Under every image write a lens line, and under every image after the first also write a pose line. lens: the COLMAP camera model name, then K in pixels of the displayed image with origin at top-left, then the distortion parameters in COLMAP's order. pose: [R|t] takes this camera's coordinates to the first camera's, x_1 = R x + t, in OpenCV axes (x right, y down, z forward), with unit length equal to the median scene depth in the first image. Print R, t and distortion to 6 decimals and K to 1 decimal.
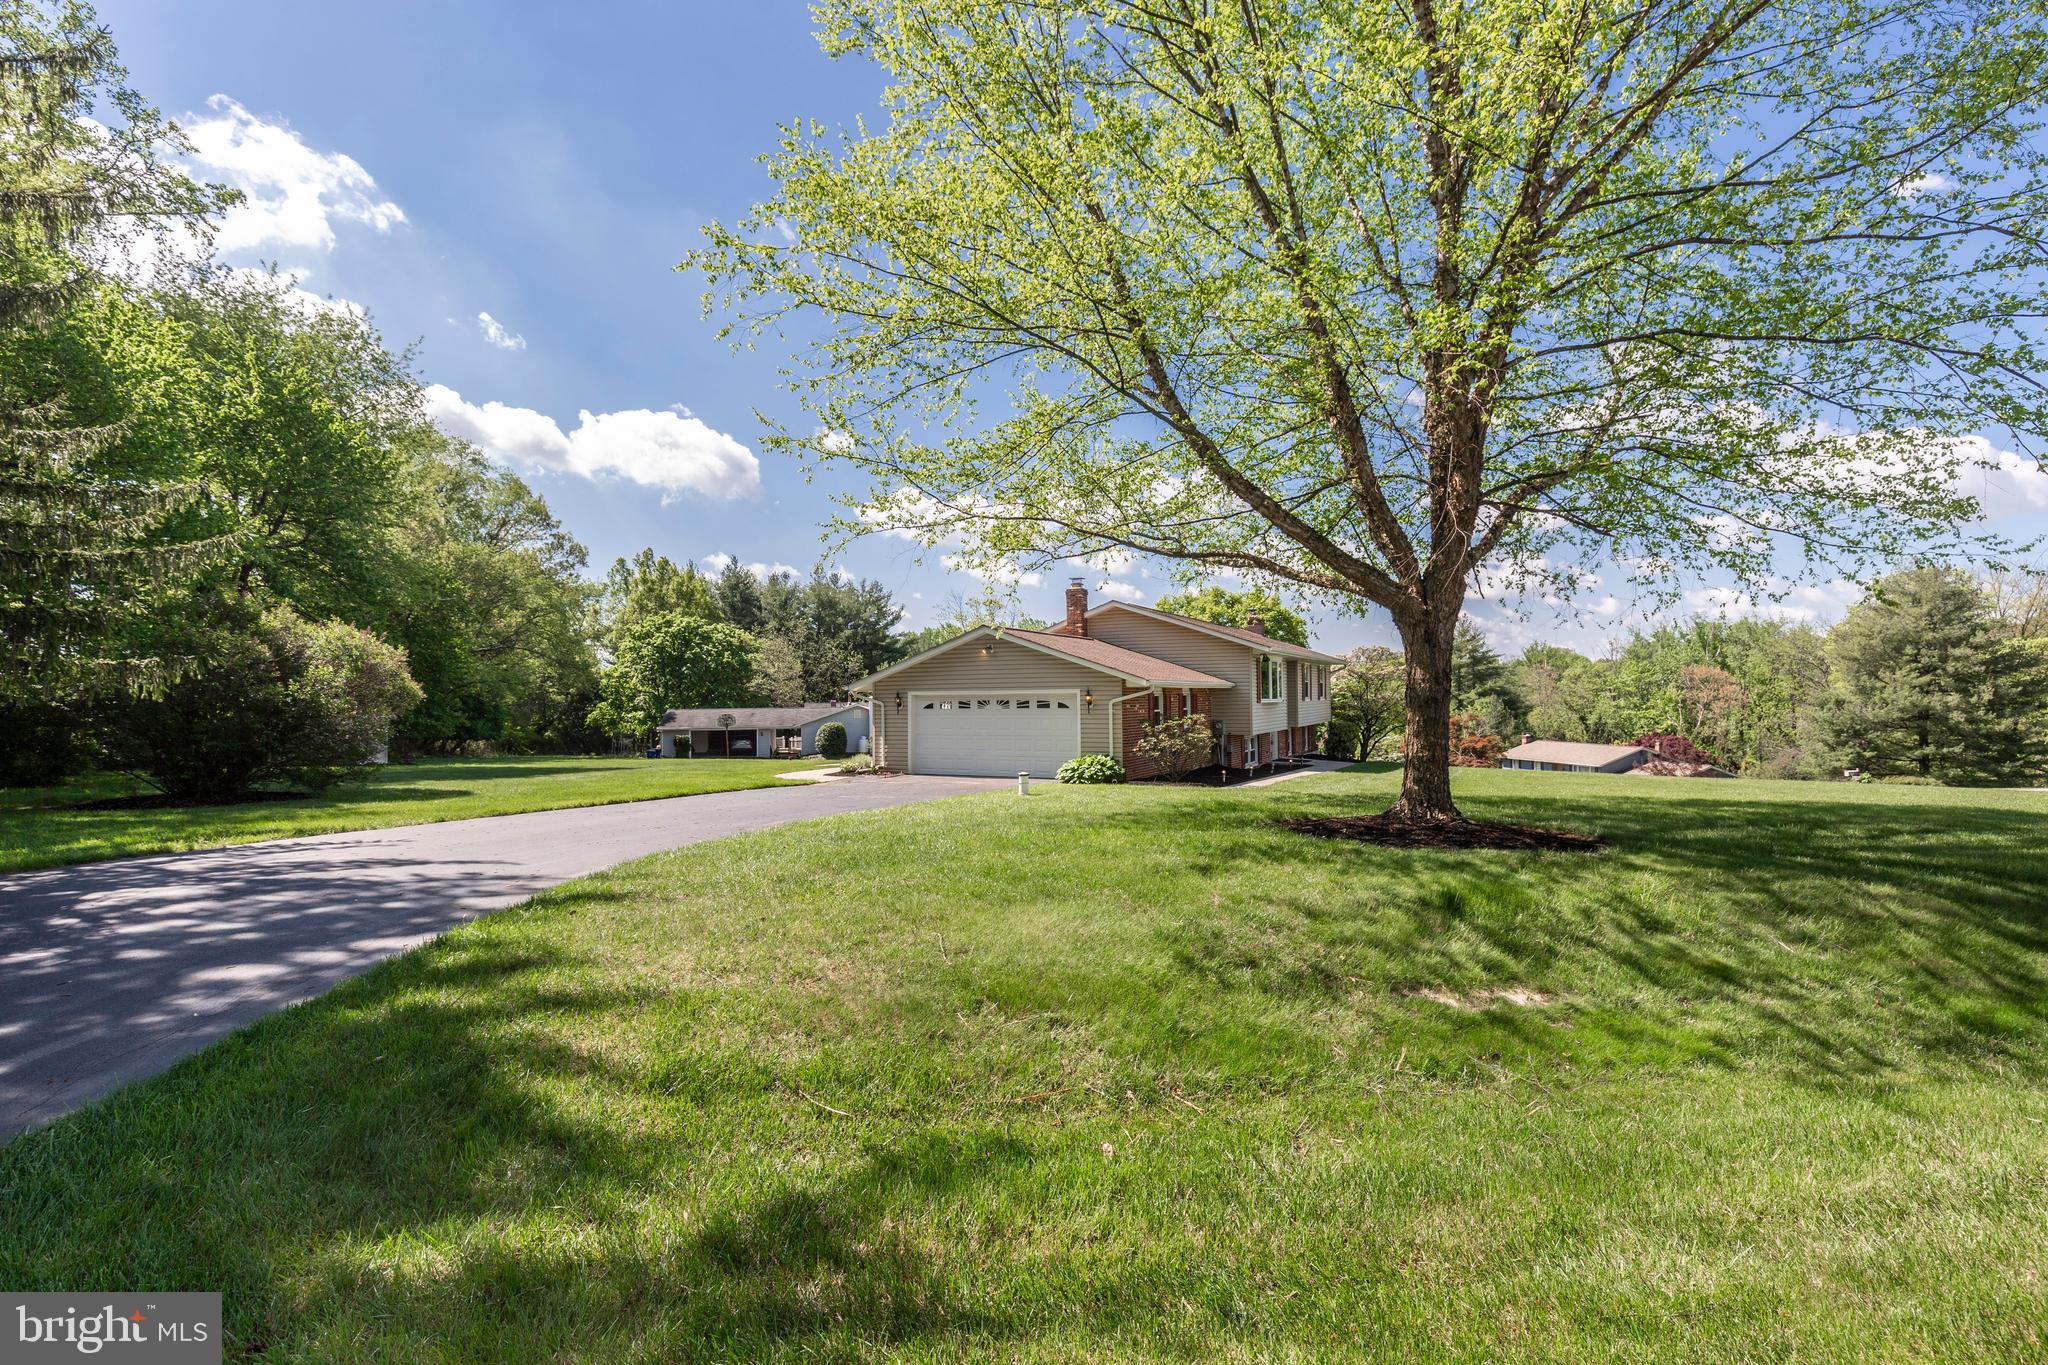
lens RADIAL K [[966.9, 0, 1022.1], [0, 966.9, 685.2], [0, 0, 1]] dist [0.018400, 0.001885]
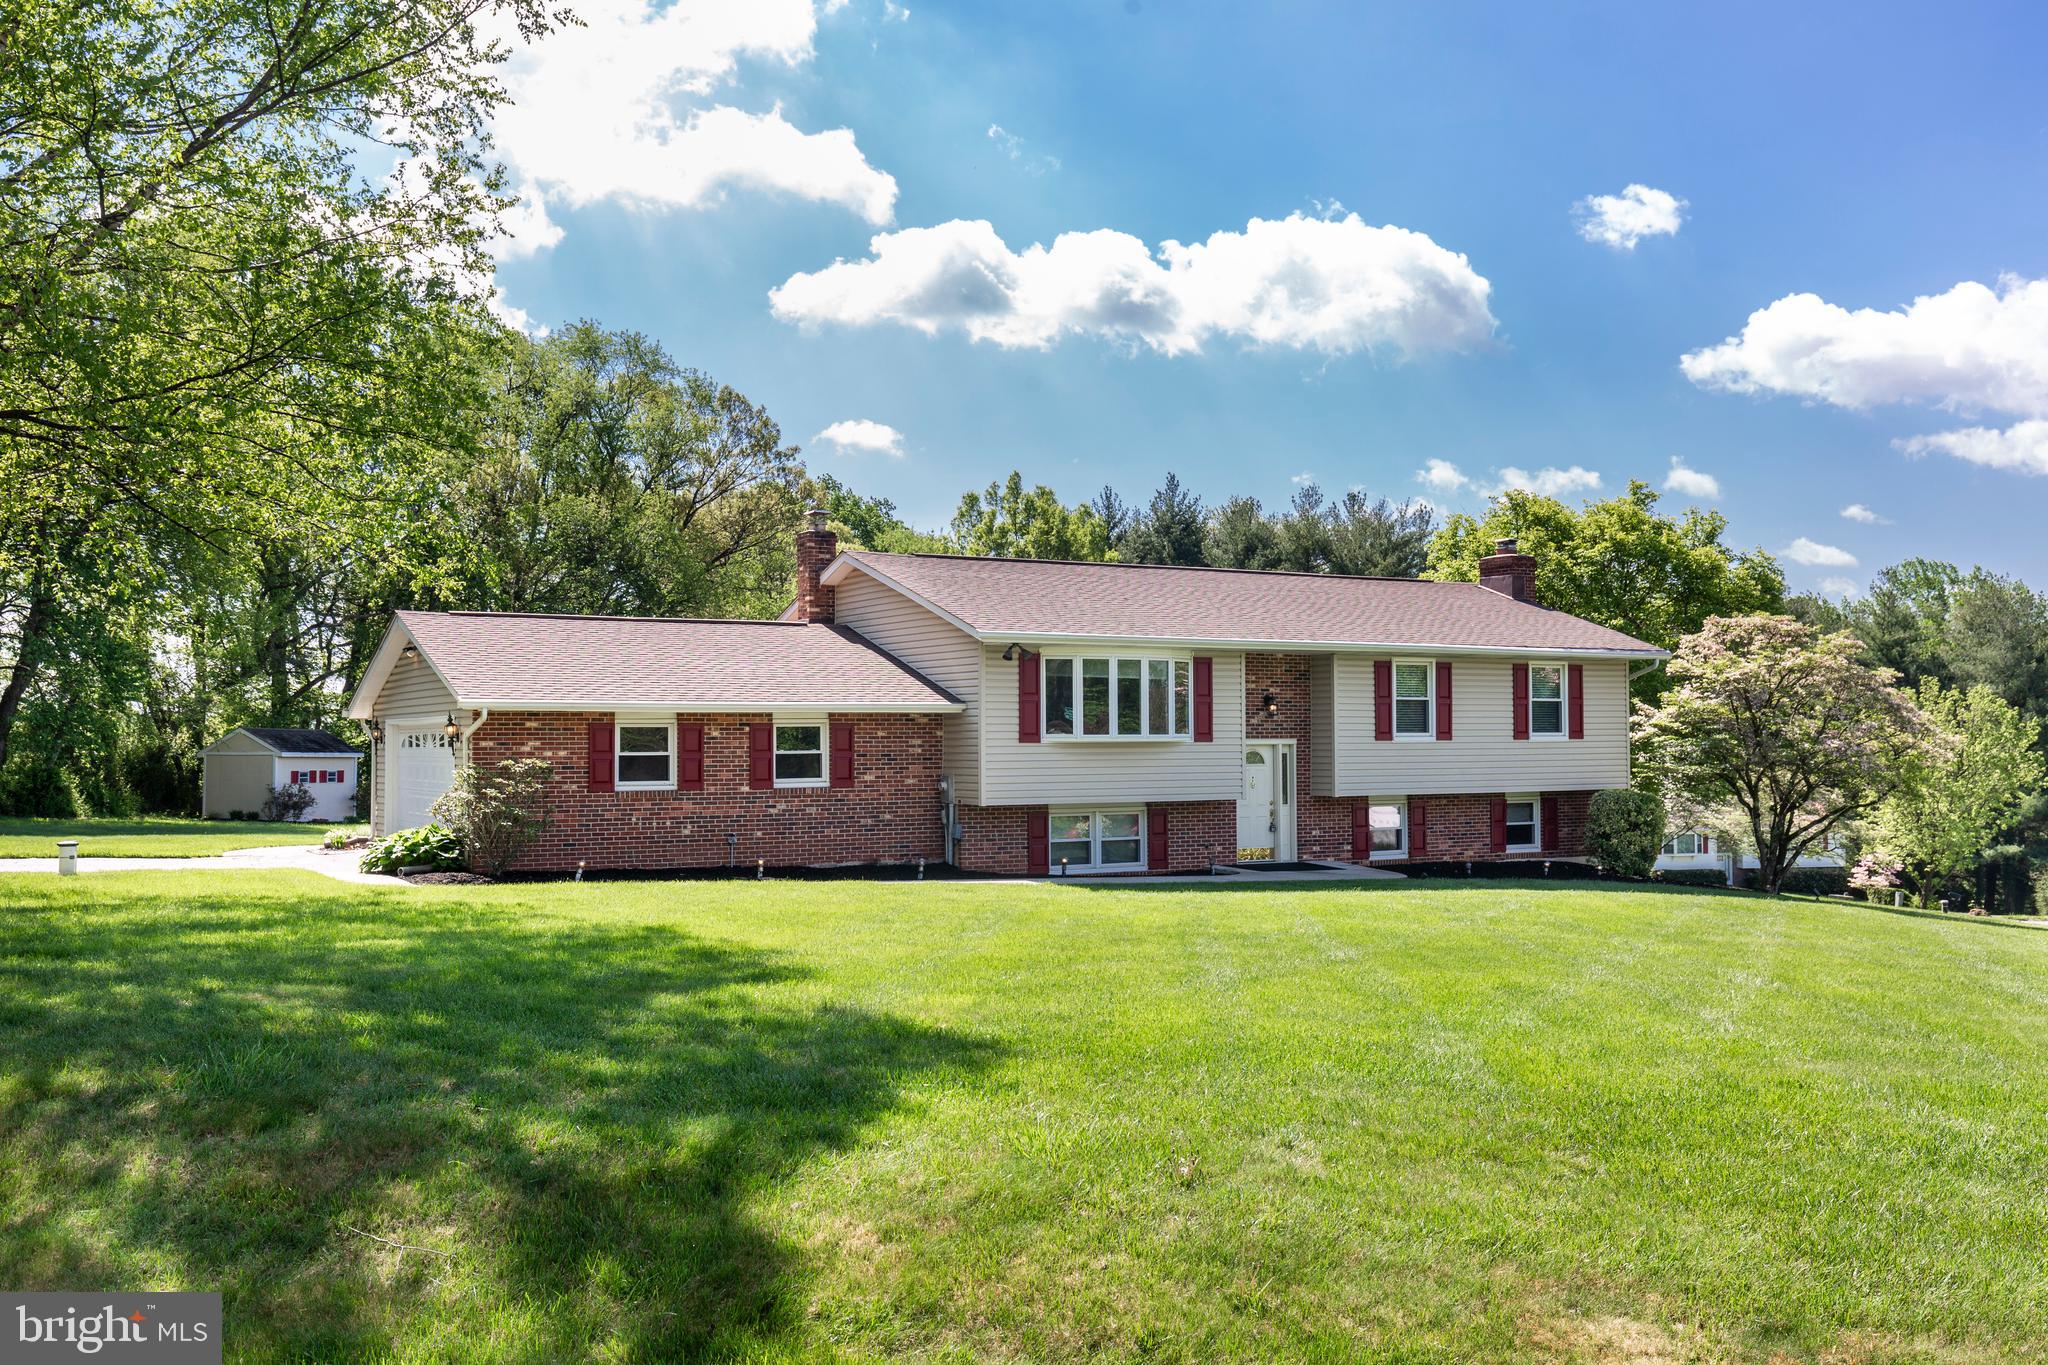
lens RADIAL K [[1908.9, 0, 1026.5], [0, 1908.9, 690.3], [0, 0, 1]] dist [-0.006638, 0.000000]
pose [[0.833712, -0.008447, -0.552135, 0.902848], [0.002165, 0.999925, -0.012029, 0.003812], [0.552195, 0.008833, 0.833668, 0.211626]]
